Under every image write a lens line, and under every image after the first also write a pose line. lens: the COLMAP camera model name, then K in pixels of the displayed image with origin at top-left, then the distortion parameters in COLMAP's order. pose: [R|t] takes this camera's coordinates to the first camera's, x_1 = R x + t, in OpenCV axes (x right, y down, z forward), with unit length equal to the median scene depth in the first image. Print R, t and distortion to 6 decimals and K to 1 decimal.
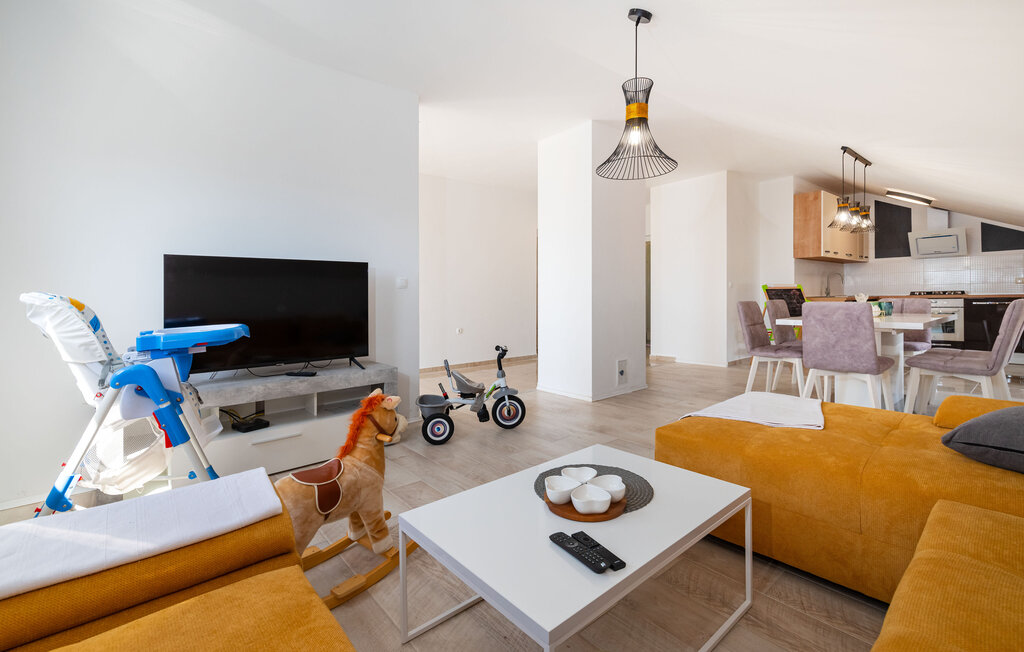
lens RADIAL K [[453.8, 0, 509.4], [0, 453.8, 307.6], [0, 0, 1]] dist [0.000550, 0.000539]
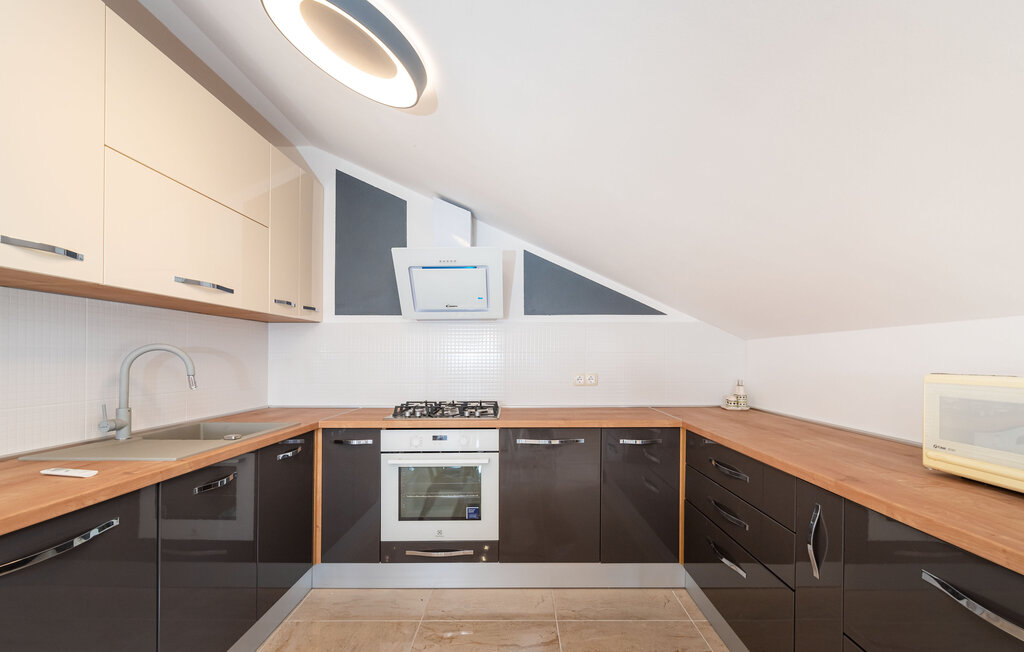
lens RADIAL K [[464.2, 0, 497.6], [0, 464.2, 358.6], [0, 0, 1]] dist [-0.000359, -0.000013]
pose [[0.678933, 0.019190, 0.733949, 0.898182], [0.002923, 0.999580, -0.028839, -0.086822], [-0.734194, 0.021725, 0.678592, 0.928189]]
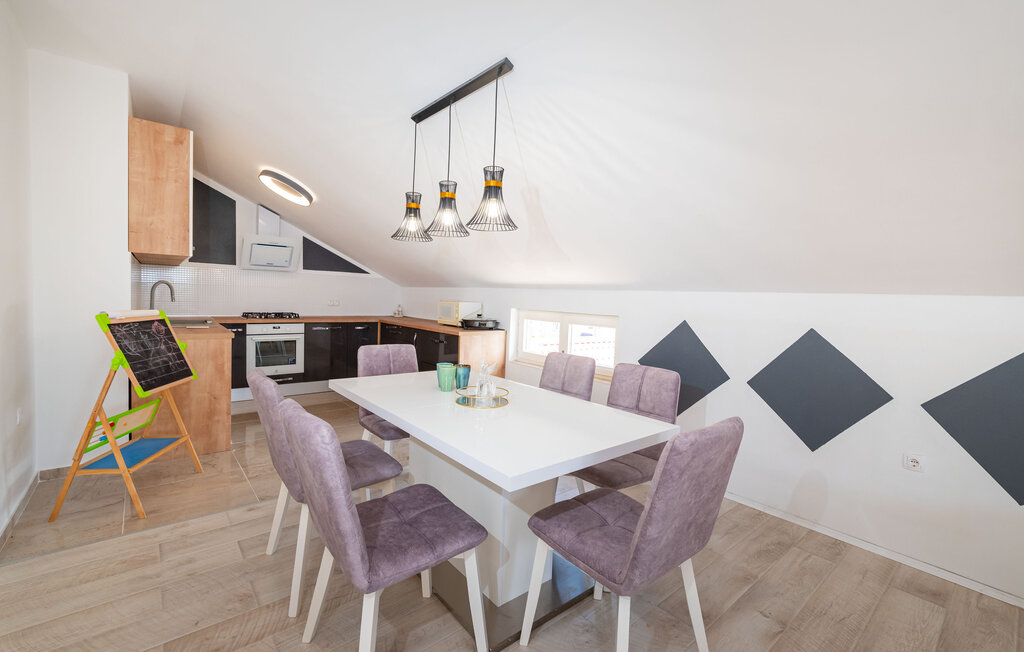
lens RADIAL K [[441.9, 0, 512.0], [0, 441.9, 326.0], [0, 0, 1]] dist [-0.000376, -0.000012]
pose [[-0.011862, -0.046323, 0.998856, 0.201216], [-0.018545, 0.998765, 0.046099, -0.077699], [-0.999758, -0.017977, -0.012706, 0.781243]]
